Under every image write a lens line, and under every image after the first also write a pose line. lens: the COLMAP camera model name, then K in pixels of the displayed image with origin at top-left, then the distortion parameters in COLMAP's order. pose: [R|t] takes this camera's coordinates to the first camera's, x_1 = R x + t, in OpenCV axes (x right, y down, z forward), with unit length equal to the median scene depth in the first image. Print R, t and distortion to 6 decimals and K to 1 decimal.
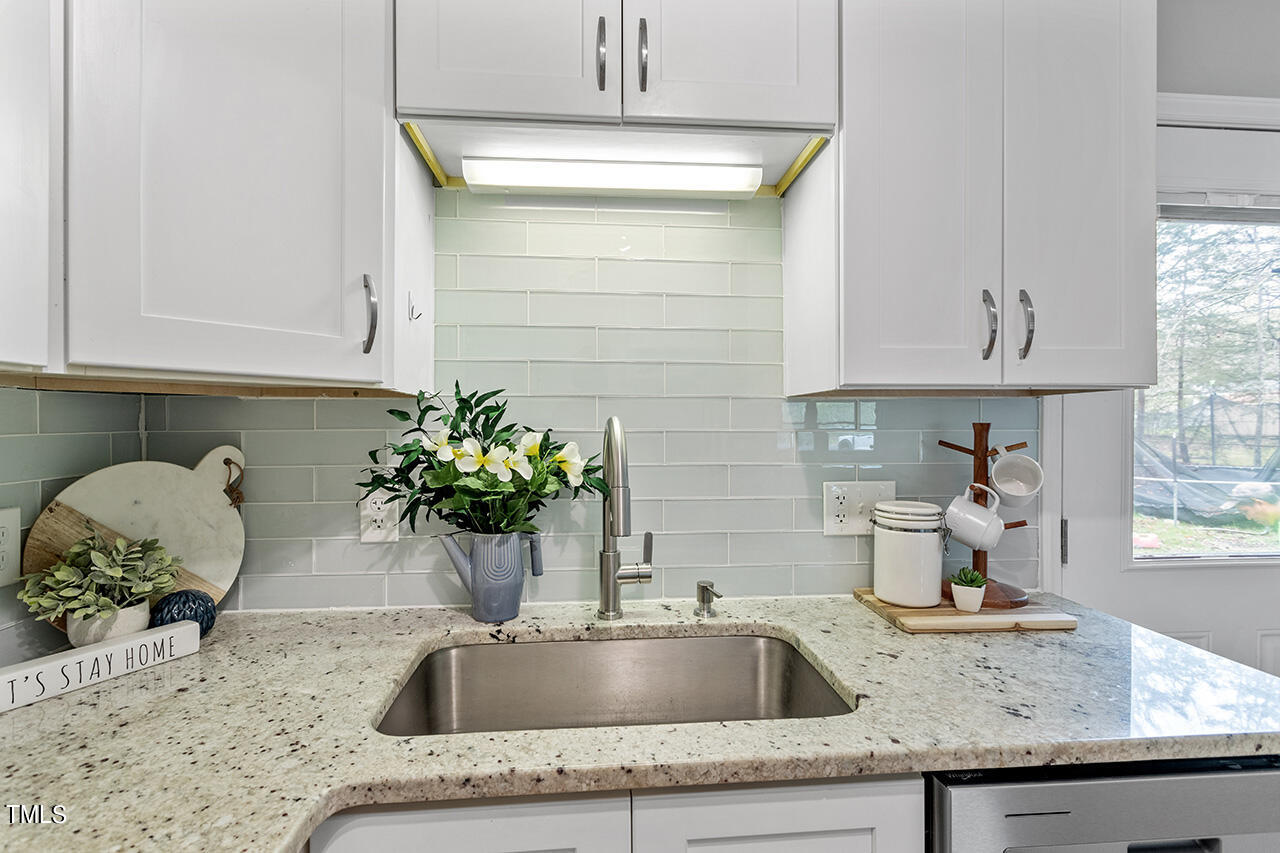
lens RADIAL K [[612.8, 0, 645.6], [0, 612.8, 427.7], [0, 0, 1]] dist [-0.003467, 0.004327]
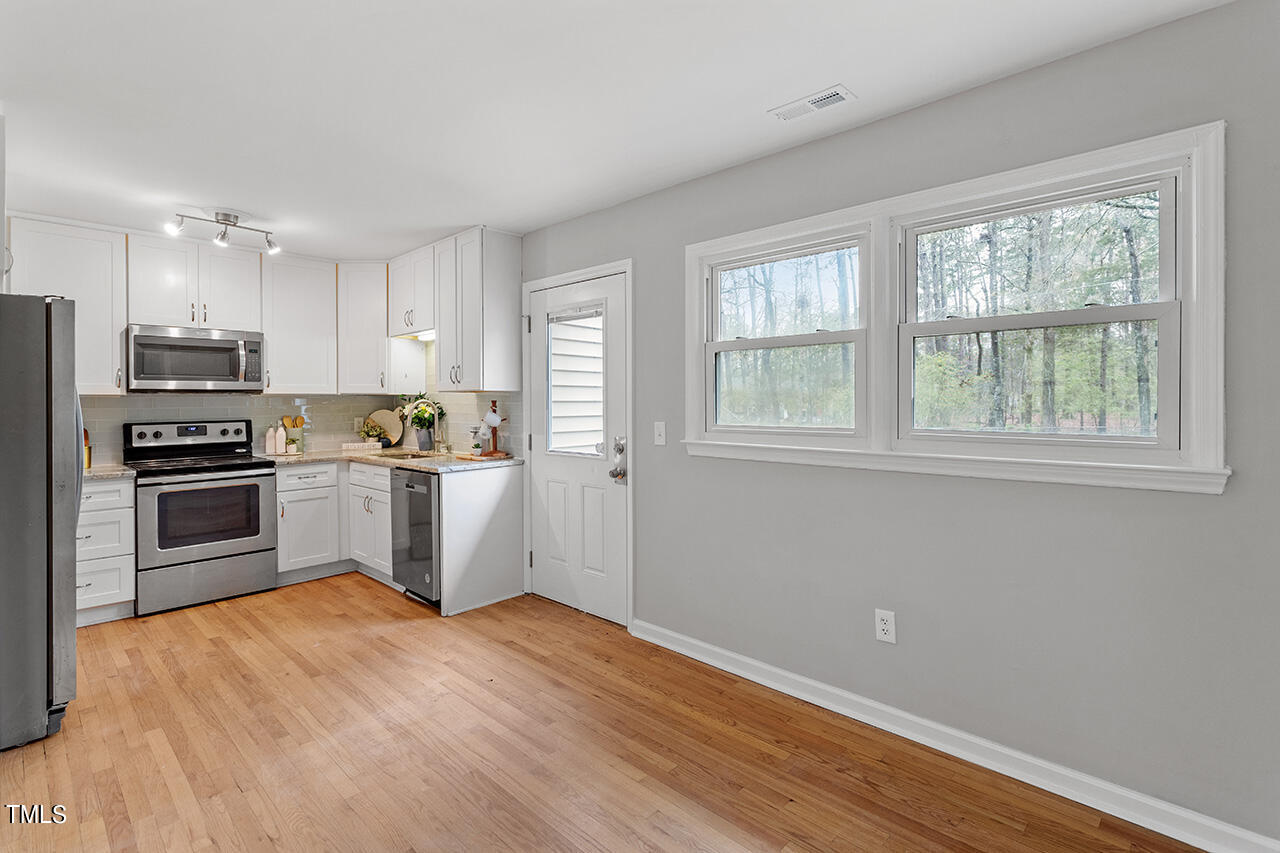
lens RADIAL K [[612.8, 0, 642.8], [0, 612.8, 401.1], [0, 0, 1]] dist [-0.003467, 0.004327]
pose [[0.647611, -0.004558, -0.761957, 3.813572], [-0.001709, 0.999971, -0.007434, 0.018881], [0.761969, 0.006117, 0.647585, -0.510342]]
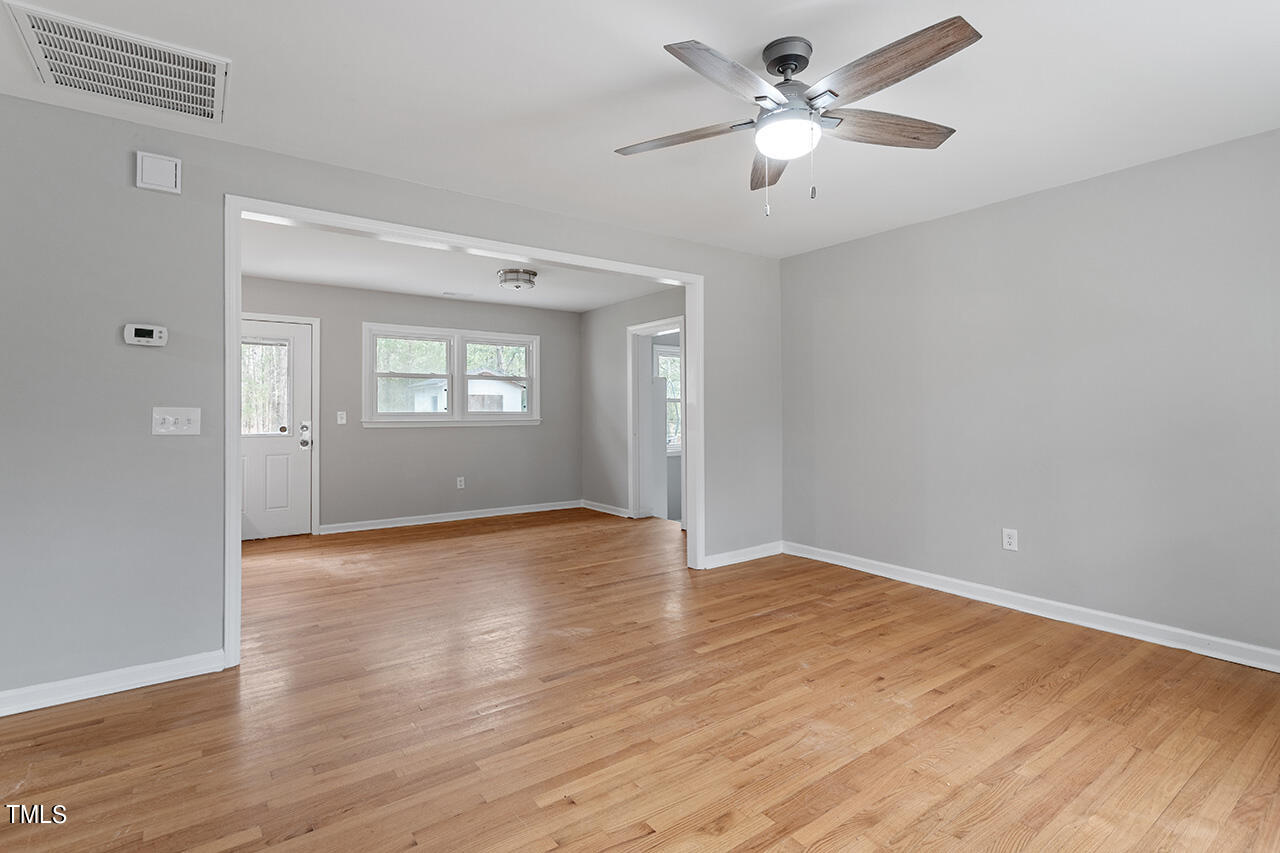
lens RADIAL K [[612.8, 0, 631.5], [0, 612.8, 400.5], [0, 0, 1]] dist [-0.003467, 0.004327]
pose [[0.865394, 0.003221, 0.501081, 1.333321], [0.012441, 0.999533, -0.027912, 0.169878], [-0.500937, 0.030389, 0.864950, -4.227695]]
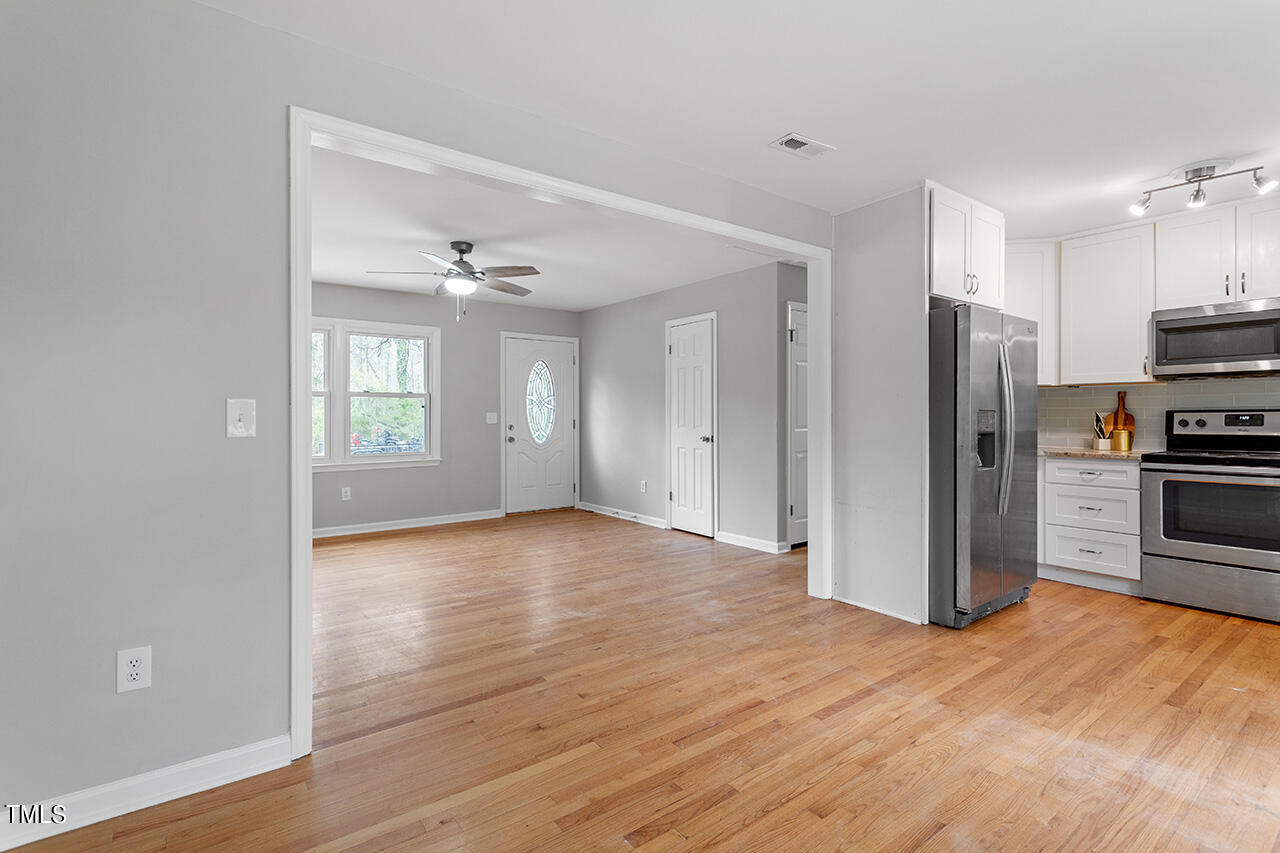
lens RADIAL K [[612.8, 0, 633.7], [0, 612.8, 415.7], [0, 0, 1]] dist [-0.003467, 0.004327]
pose [[-0.857110, 0.000256, -0.515133, 3.661532], [-0.002987, 0.999981, 0.005467, 0.140491], [0.515125, 0.006225, -0.857093, 0.887337]]
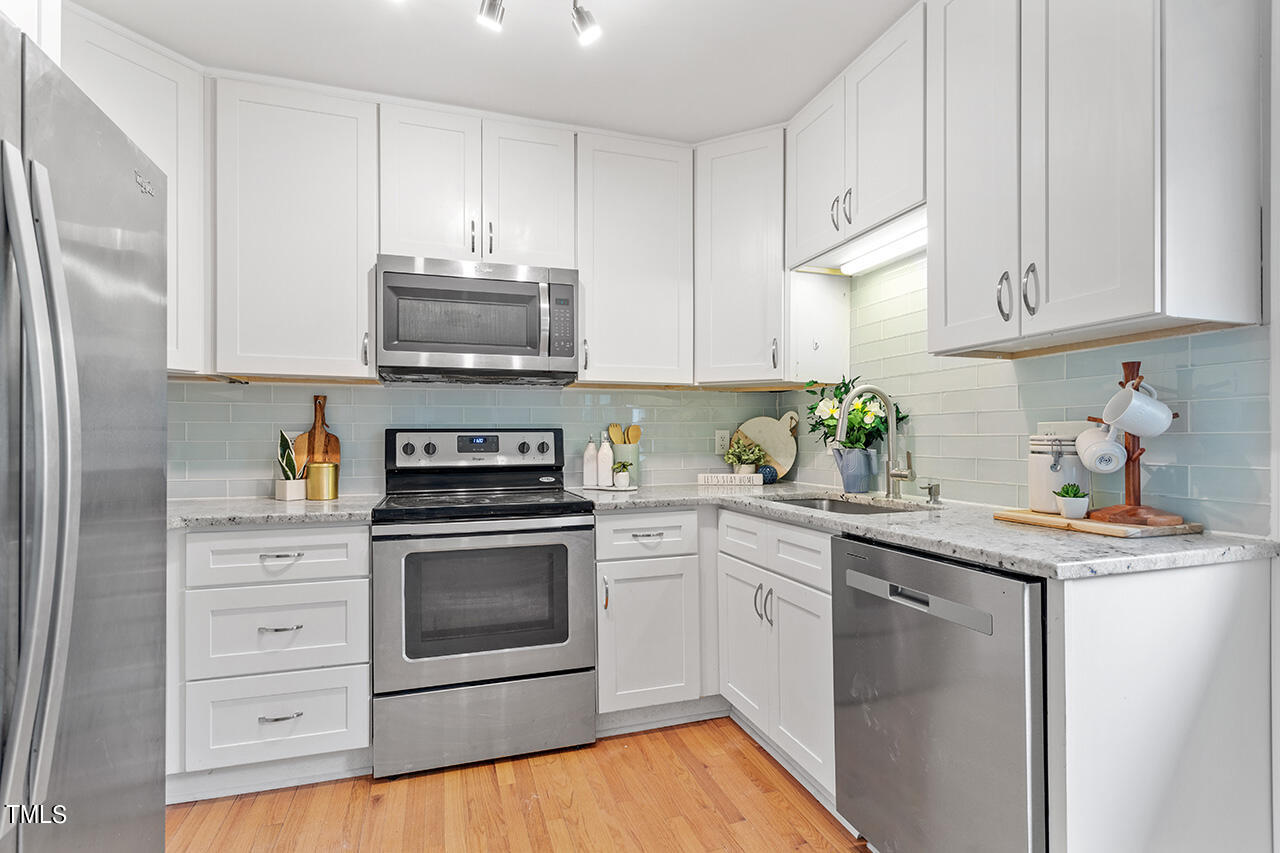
lens RADIAL K [[612.8, 0, 631.7], [0, 612.8, 440.9], [0, 0, 1]] dist [-0.003467, 0.004327]
pose [[0.201338, 0.000777, -0.979521, 1.592935], [-0.008644, 0.999962, -0.000983, 0.157582], [0.979484, 0.008665, 0.201337, -0.102611]]
